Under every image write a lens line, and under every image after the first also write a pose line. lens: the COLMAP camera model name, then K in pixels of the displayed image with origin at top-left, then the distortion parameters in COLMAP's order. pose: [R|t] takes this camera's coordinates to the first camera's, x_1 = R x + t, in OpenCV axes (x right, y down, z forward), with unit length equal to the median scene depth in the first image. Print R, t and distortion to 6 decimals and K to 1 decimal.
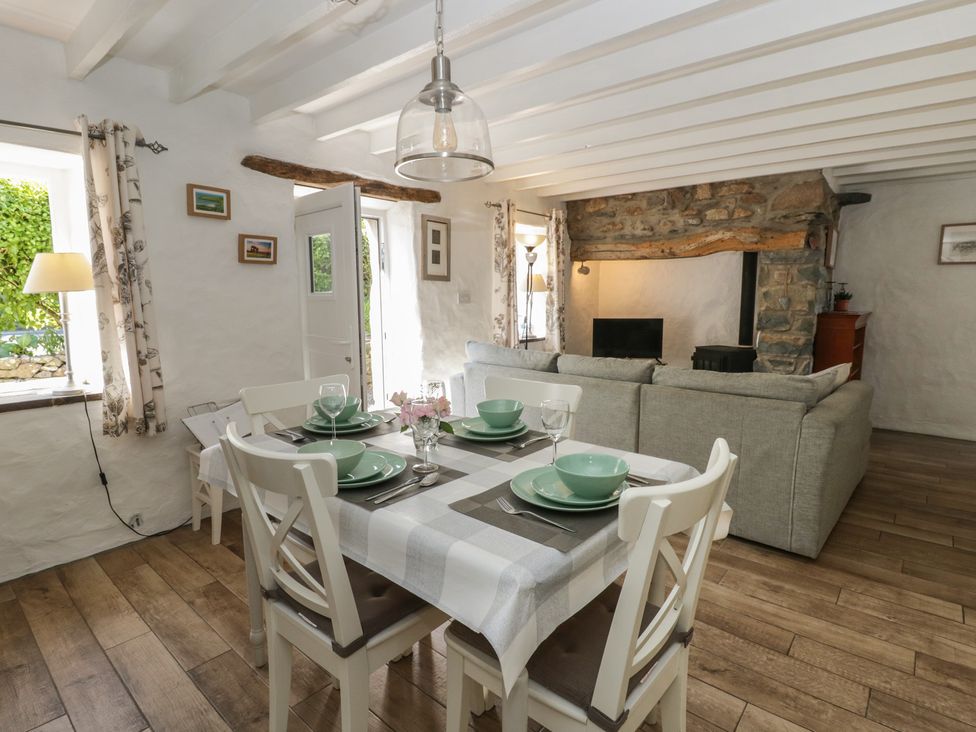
lens RADIAL K [[513.9, 0, 489.5], [0, 513.9, 378.0], [0, 0, 1]] dist [0.003223, -0.013826]
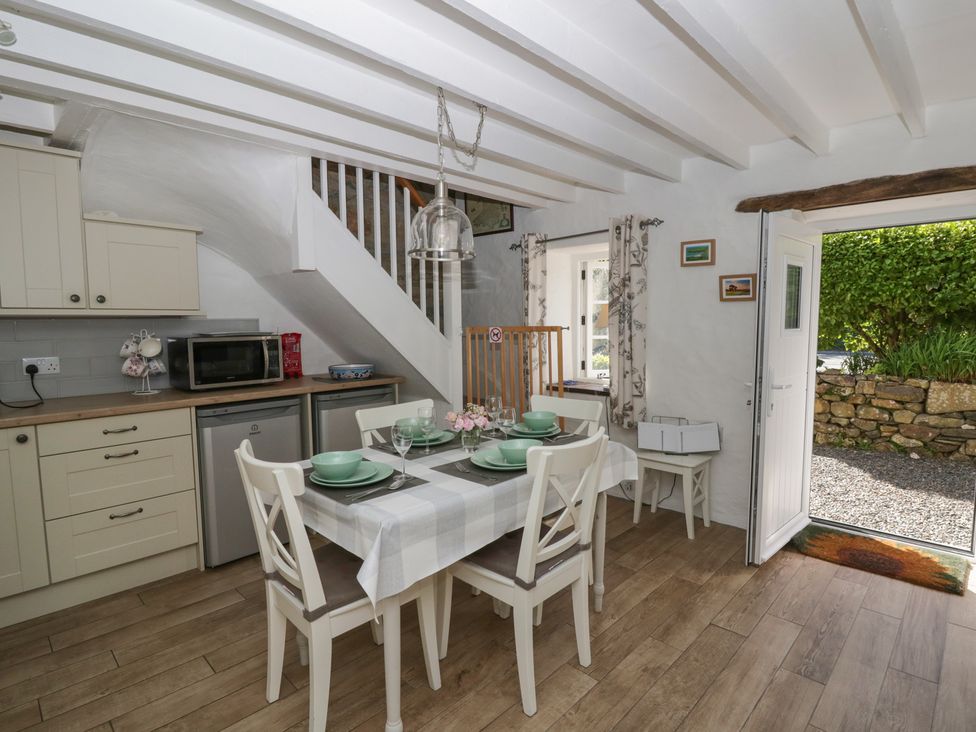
lens RADIAL K [[514.4, 0, 497.8], [0, 514.4, 361.2], [0, 0, 1]] dist [0.001985, -0.014430]
pose [[-0.055943, 0.082662, -0.995006, 0.448650], [-0.150659, 0.984457, 0.090256, -0.085539], [0.987002, 0.154955, -0.042620, 0.407451]]
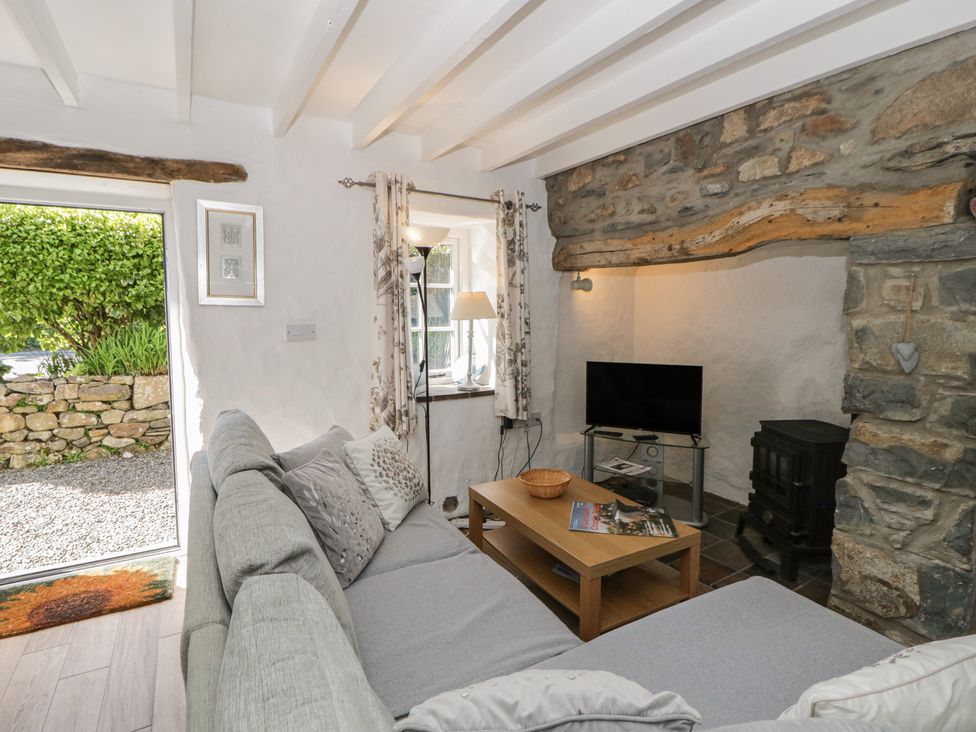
lens RADIAL K [[514.4, 0, 497.8], [0, 514.4, 361.2], [0, 0, 1]] dist [0.001985, -0.014430]
pose [[0.947191, 0.033368, -0.318930, 0.388662], [-0.053420, 0.997093, -0.054331, -0.100302], [0.316190, 0.068499, 0.946220, 0.495706]]
